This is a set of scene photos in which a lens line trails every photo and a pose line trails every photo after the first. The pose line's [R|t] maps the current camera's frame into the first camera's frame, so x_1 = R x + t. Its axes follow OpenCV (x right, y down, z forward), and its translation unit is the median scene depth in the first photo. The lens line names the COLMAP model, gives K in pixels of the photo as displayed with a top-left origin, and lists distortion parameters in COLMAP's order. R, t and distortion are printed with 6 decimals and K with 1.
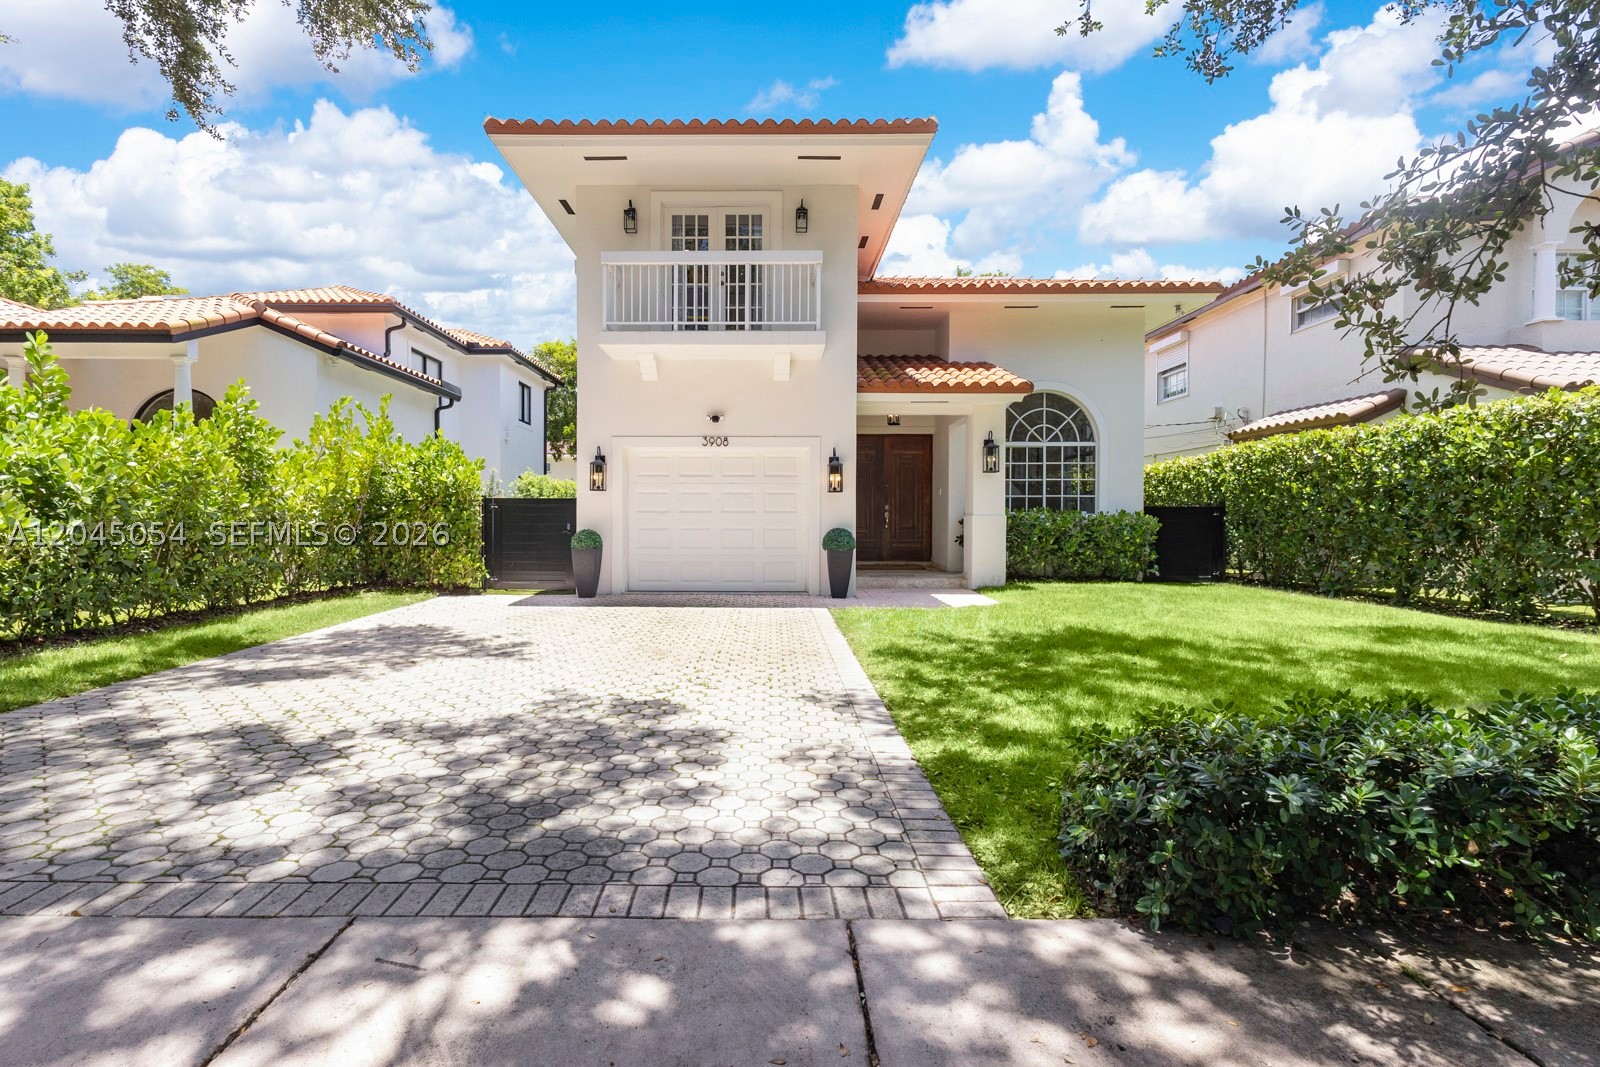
lens RADIAL K [[755.8, 0, 806.5], [0, 755.8, 526.6], [0, 0, 1]] dist [0.005017, 0.001059]
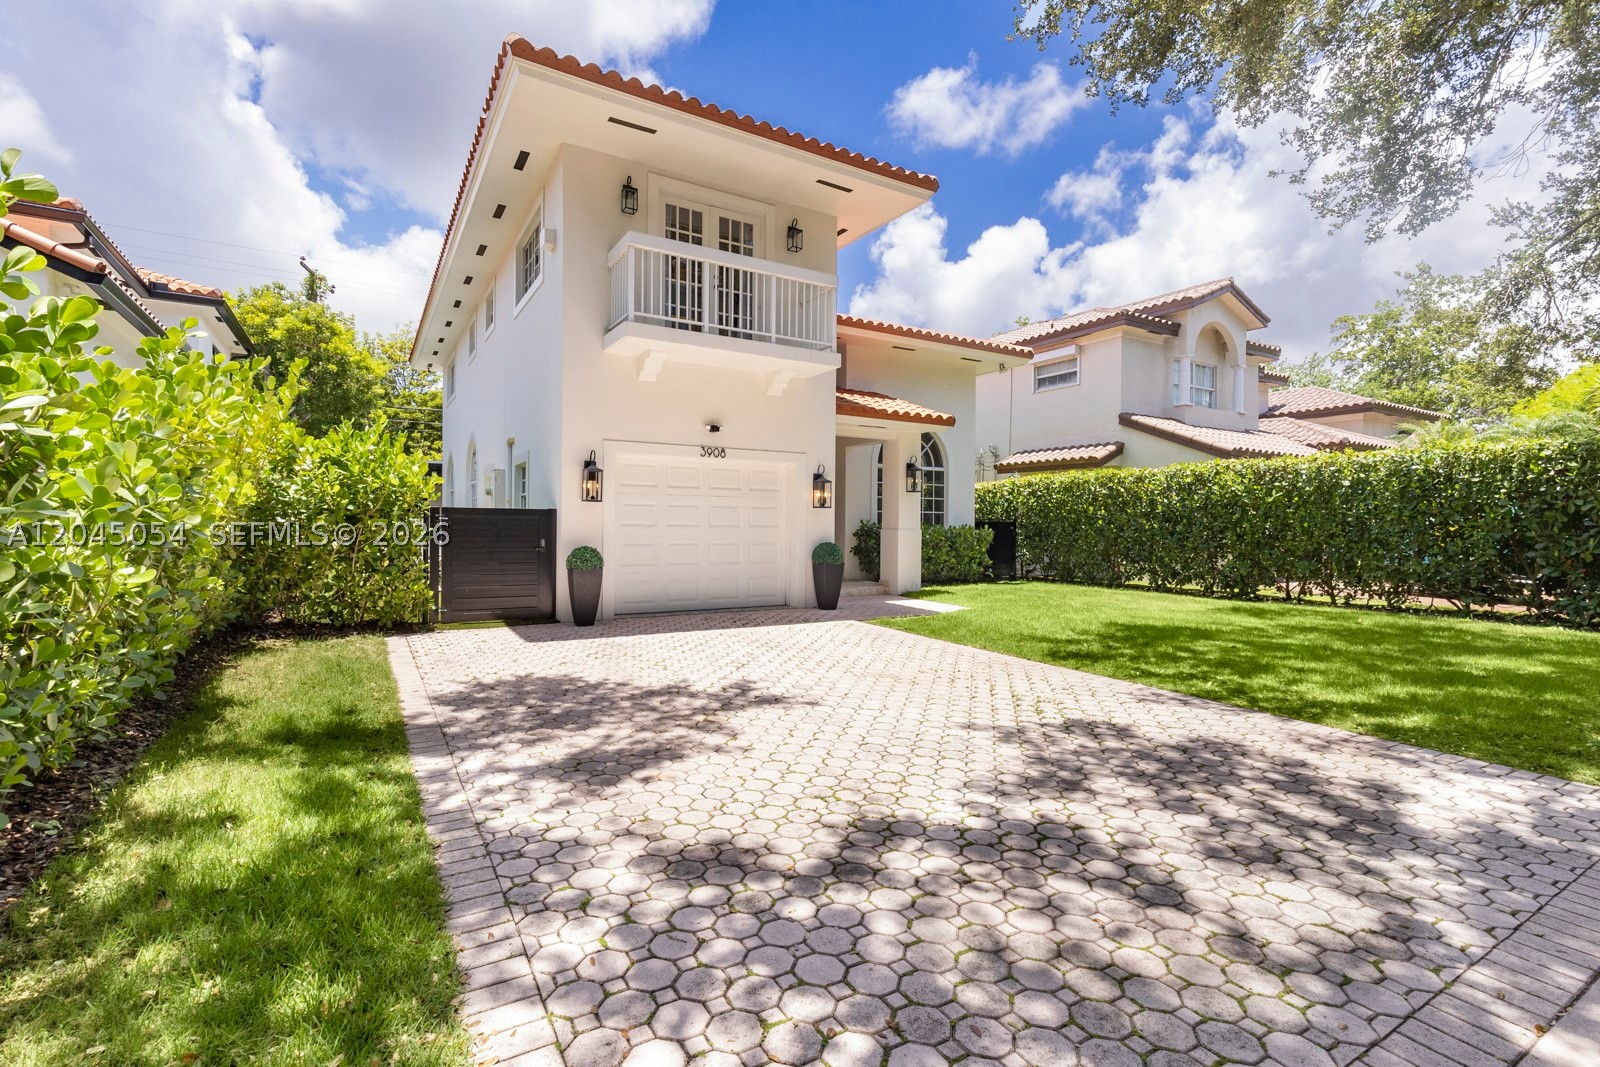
lens RADIAL K [[718.4, 0, 778.1], [0, 718.4, 541.7], [0, 0, 1]] dist [0.002380, 0.000721]
pose [[0.853703, -0.007739, 0.520703, -0.521539], [-0.000905, 0.999866, 0.016345, -0.015098], [-0.520760, -0.014425, 0.853581, 0.186402]]
